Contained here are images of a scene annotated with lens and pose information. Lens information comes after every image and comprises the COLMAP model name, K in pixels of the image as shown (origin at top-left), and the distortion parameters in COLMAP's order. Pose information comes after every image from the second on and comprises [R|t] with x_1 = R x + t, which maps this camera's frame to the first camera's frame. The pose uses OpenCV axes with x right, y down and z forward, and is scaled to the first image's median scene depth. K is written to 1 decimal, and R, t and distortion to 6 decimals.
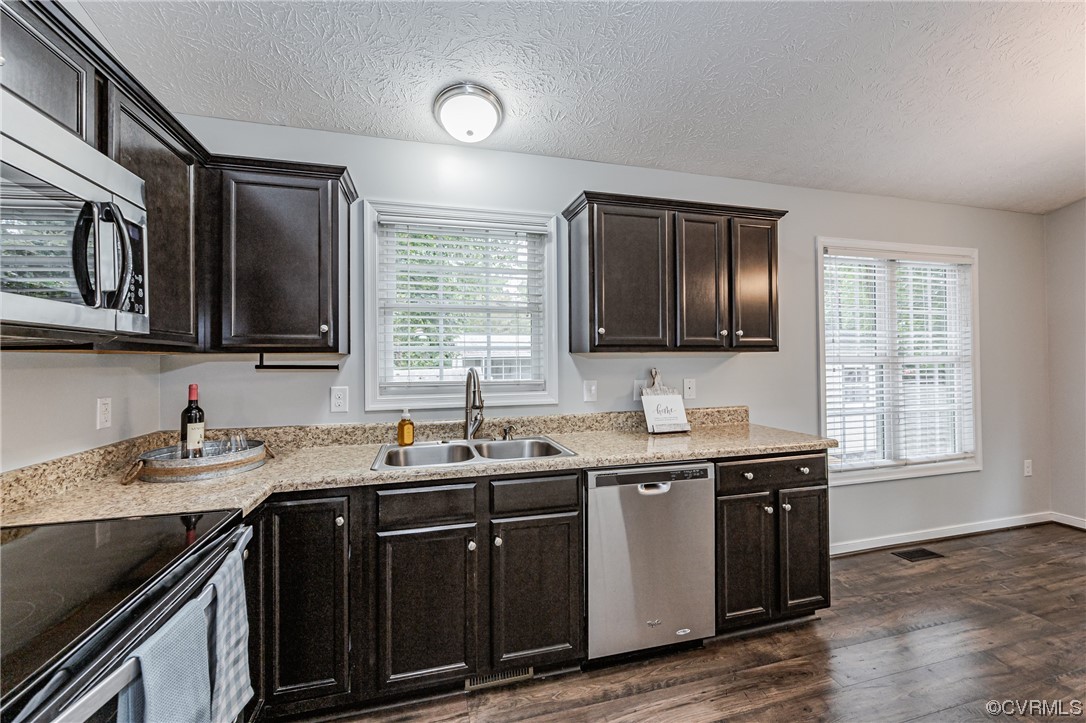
lens RADIAL K [[436.6, 0, 538.9], [0, 436.6, 358.4], [0, 0, 1]] dist [-0.001260, -0.000168]
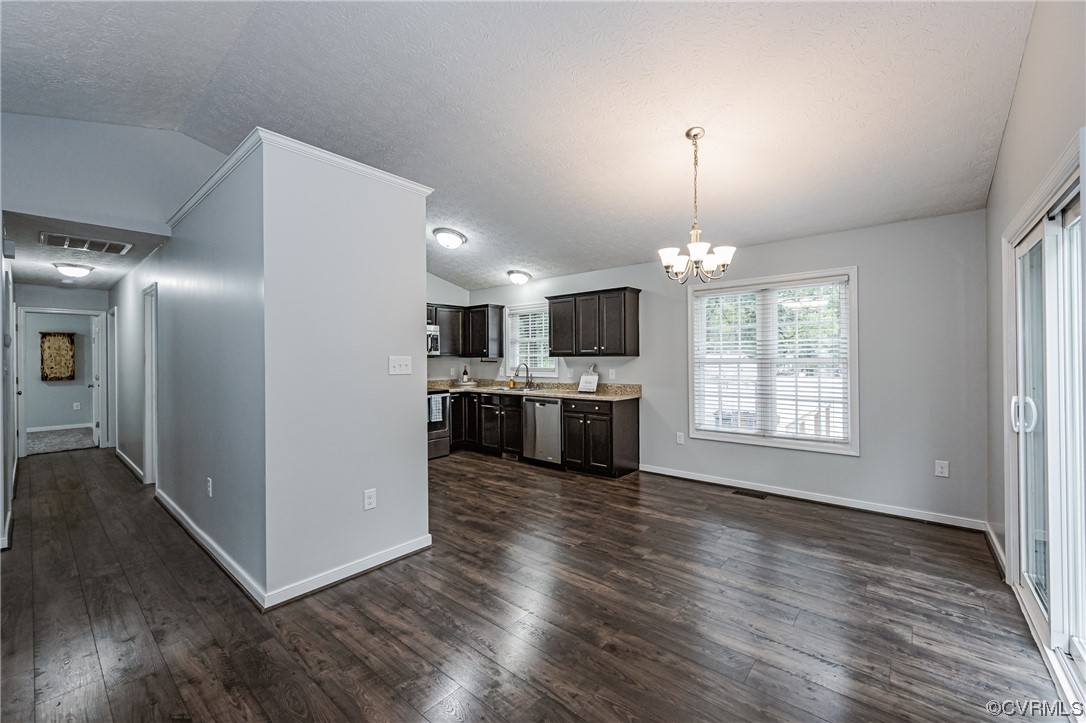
lens RADIAL K [[436.6, 0, 537.4], [0, 436.6, 357.8], [0, 0, 1]] dist [-0.001260, -0.000168]
pose [[0.563234, 0.002910, -0.826292, 2.183880], [0.004836, 0.999965, 0.006817, -0.027773], [0.826283, -0.007835, 0.563201, -0.531257]]
